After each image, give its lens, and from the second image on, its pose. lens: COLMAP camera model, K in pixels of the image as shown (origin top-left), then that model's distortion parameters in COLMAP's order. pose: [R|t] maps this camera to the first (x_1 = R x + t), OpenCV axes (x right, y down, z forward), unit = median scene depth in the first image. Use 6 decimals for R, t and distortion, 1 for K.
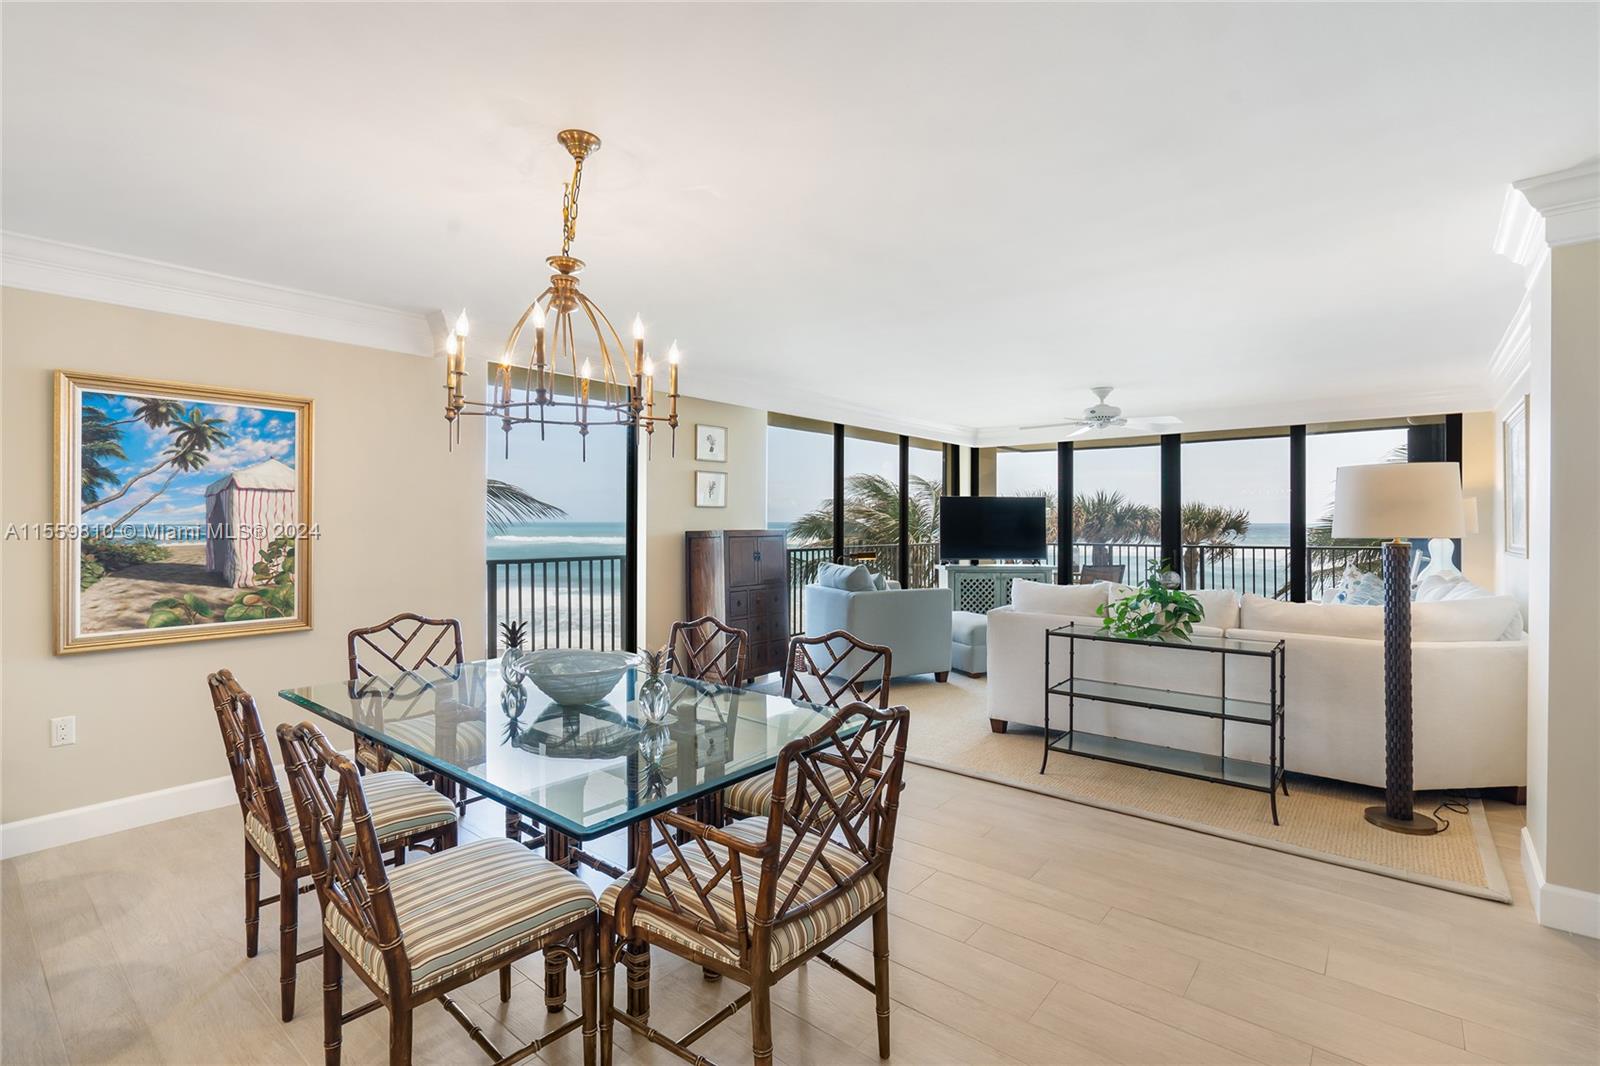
lens RADIAL K [[742.7, 0, 803.2], [0, 742.7, 520.9], [0, 0, 1]] dist [-0.002598, 0.000549]
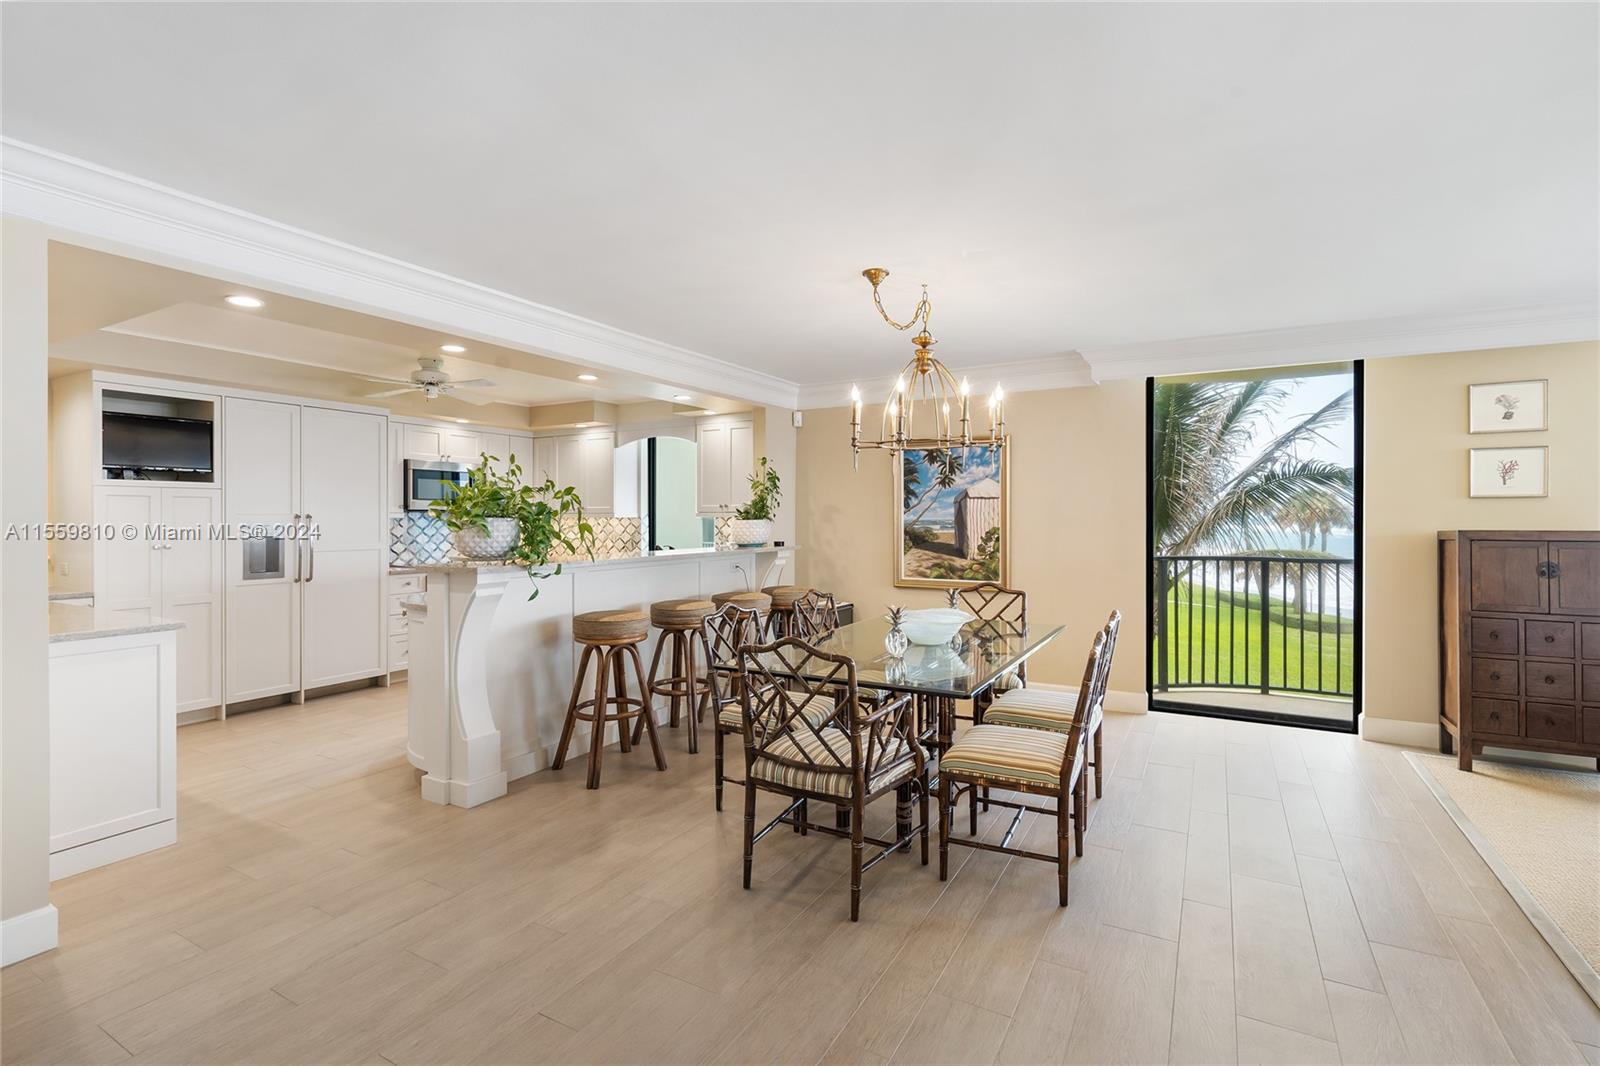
lens RADIAL K [[742.7, 0, 799.3], [0, 742.7, 521.2], [0, 0, 1]] dist [-0.002598, 0.000549]
pose [[0.167571, 0.007598, -0.985831, 0.785736], [0.003652, 0.999959, 0.008328, -0.007679], [0.985853, -0.004996, 0.167537, 0.381781]]
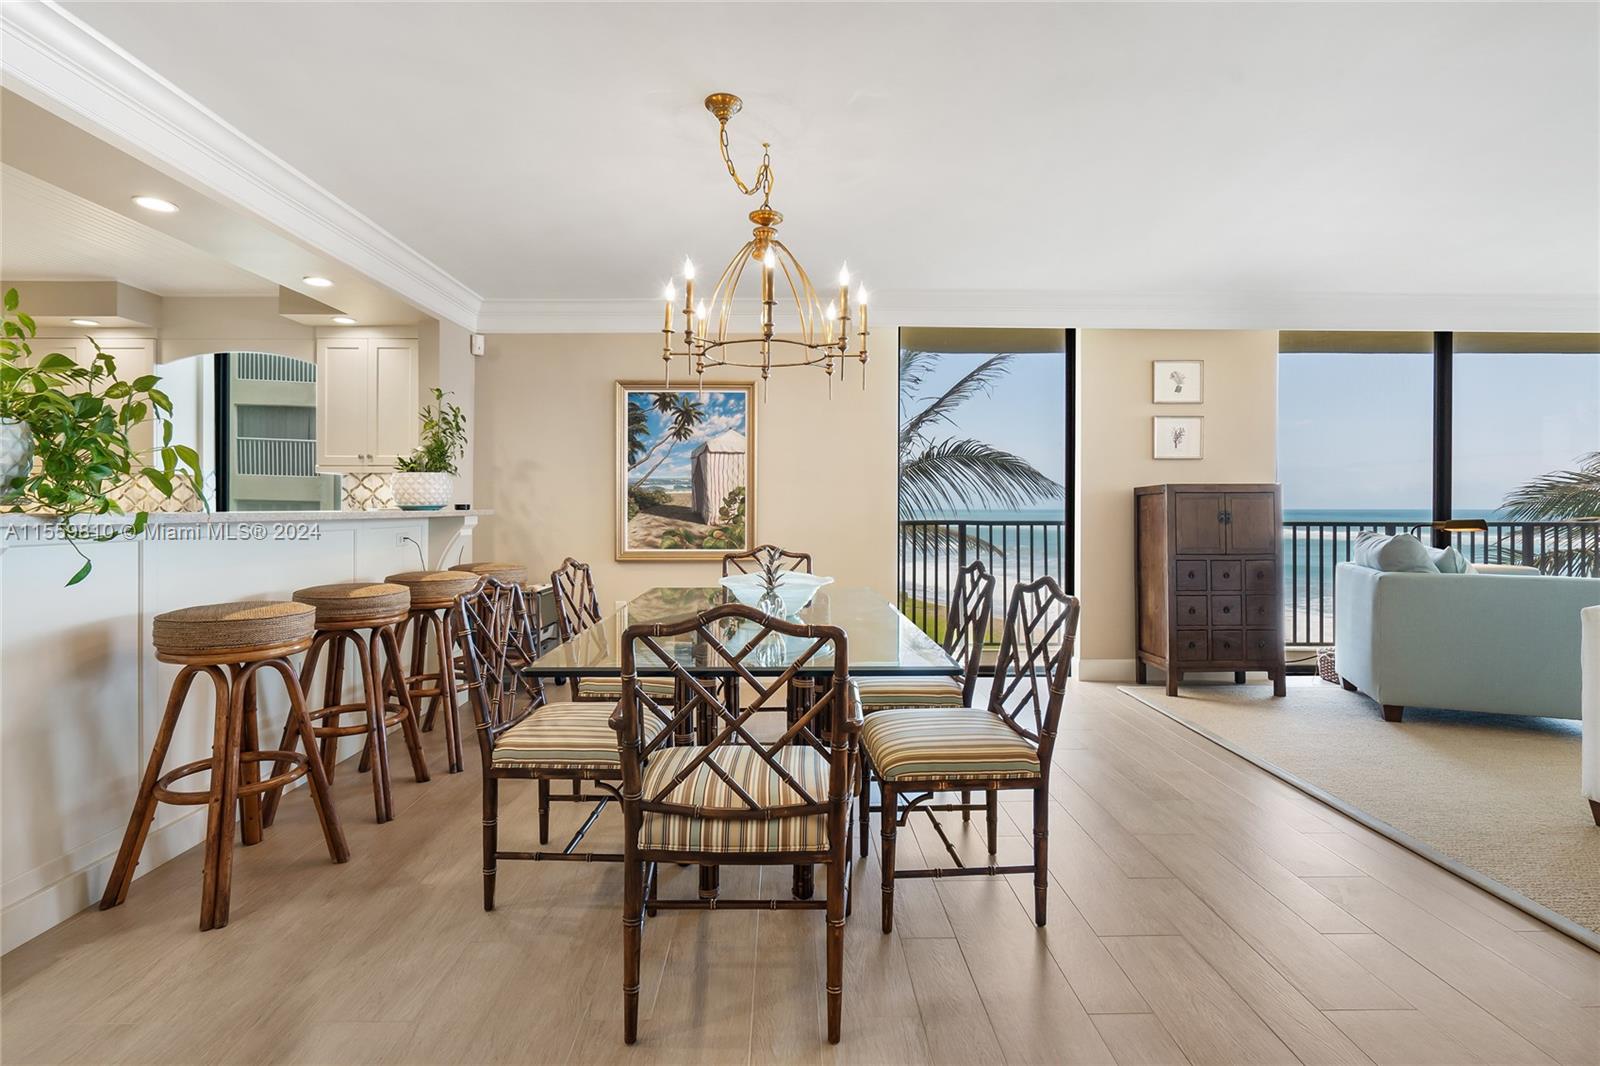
lens RADIAL K [[742.7, 0, 776.9], [0, 742.7, 512.8], [0, 0, 1]] dist [-0.002598, 0.000549]
pose [[0.642397, 0.004952, -0.766356, 0.383396], [-0.000122, 0.999980, 0.006360, 0.061404], [0.766372, -0.003992, 0.642385, 0.220012]]
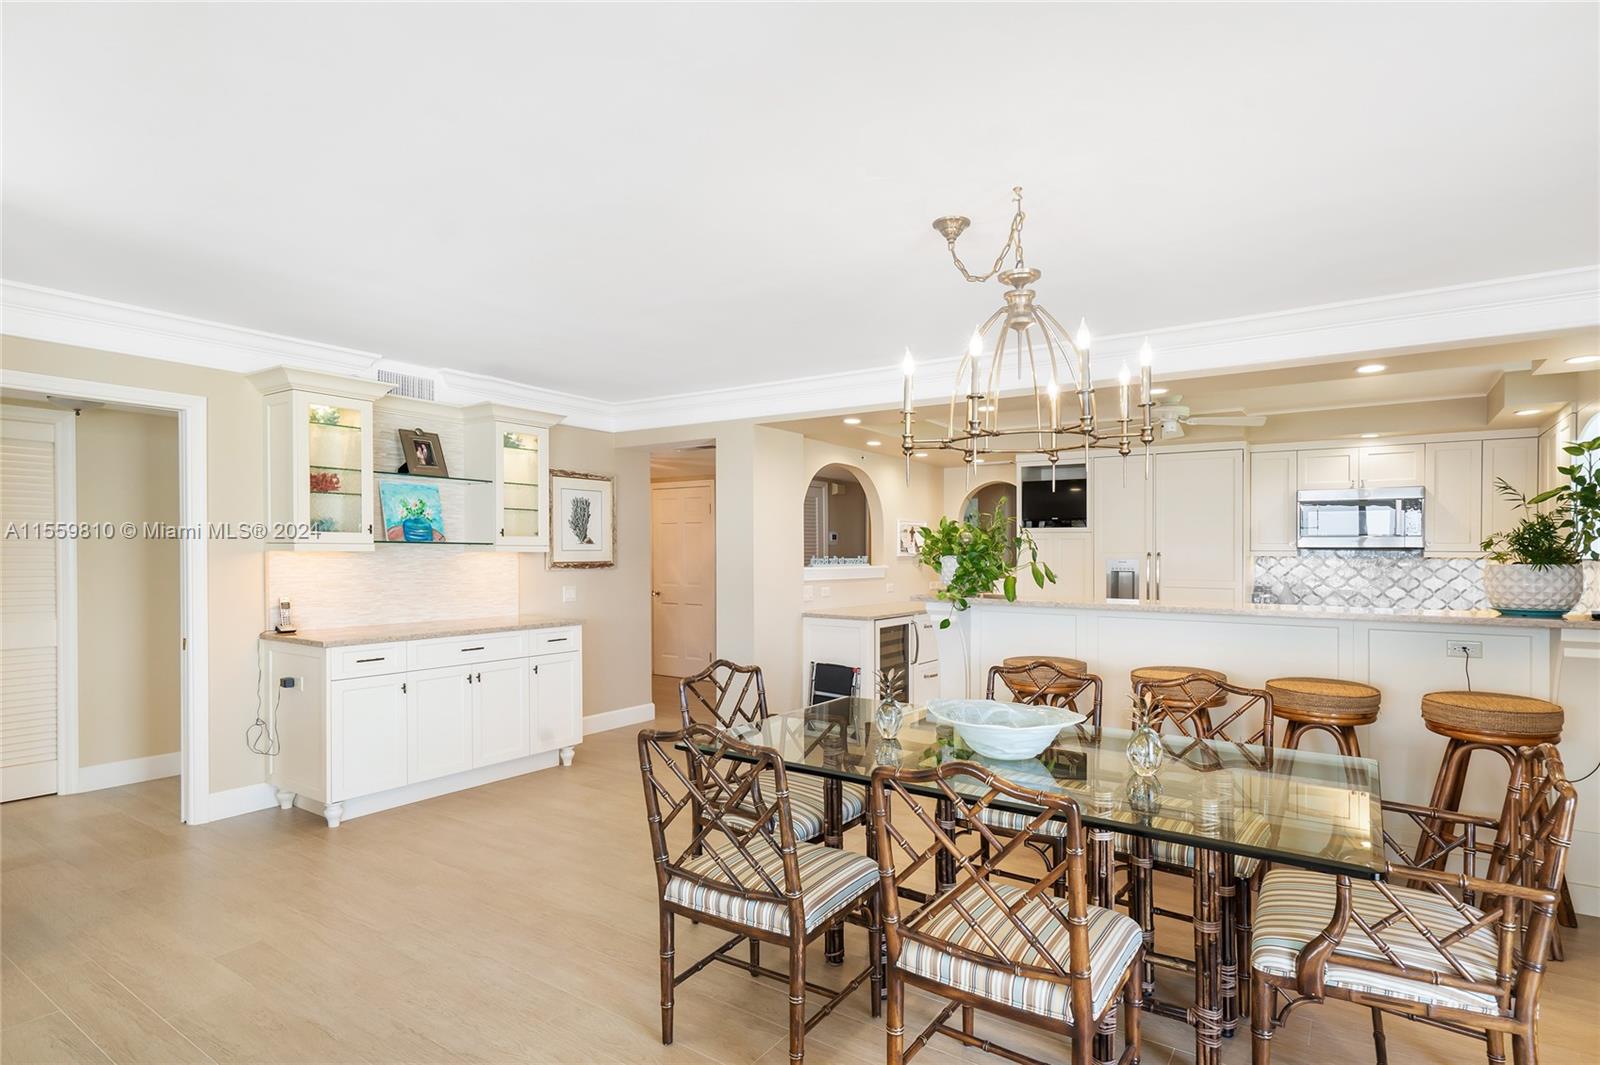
lens RADIAL K [[790.2, 0, 791.2], [0, 790.2, 556.6], [0, 0, 1]] dist [0.003964, 0.002137]
pose [[-0.996736, -0.003347, -0.080667, 0.030423], [-0.003662, 0.999986, 0.003757, -0.006837], [0.080653, 0.004040, -0.996734, 1.446341]]
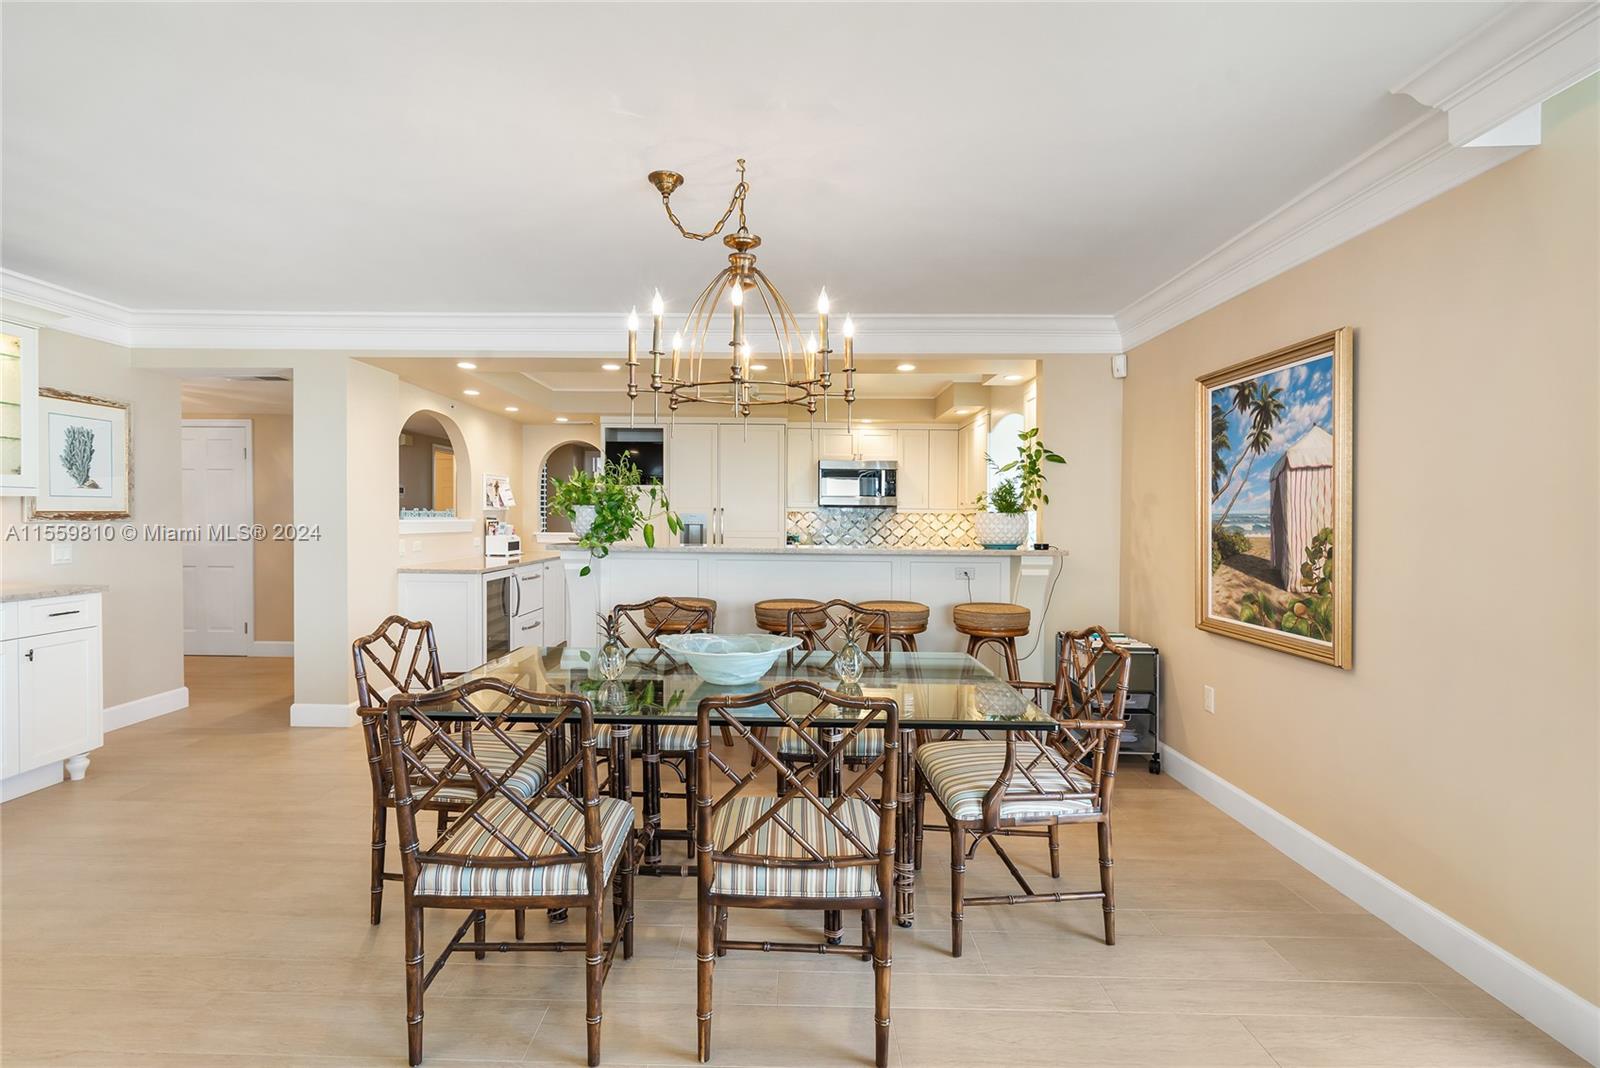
lens RADIAL K [[742.7, 0, 745.9], [0, 742.7, 519.1], [0, 0, 1]] dist [-0.002598, 0.000549]
pose [[-0.800178, -0.005604, -0.599737, 0.204930], [-0.008179, 0.999965, 0.001569, 0.015097], [0.599707, 0.006161, -0.800196, 1.338129]]
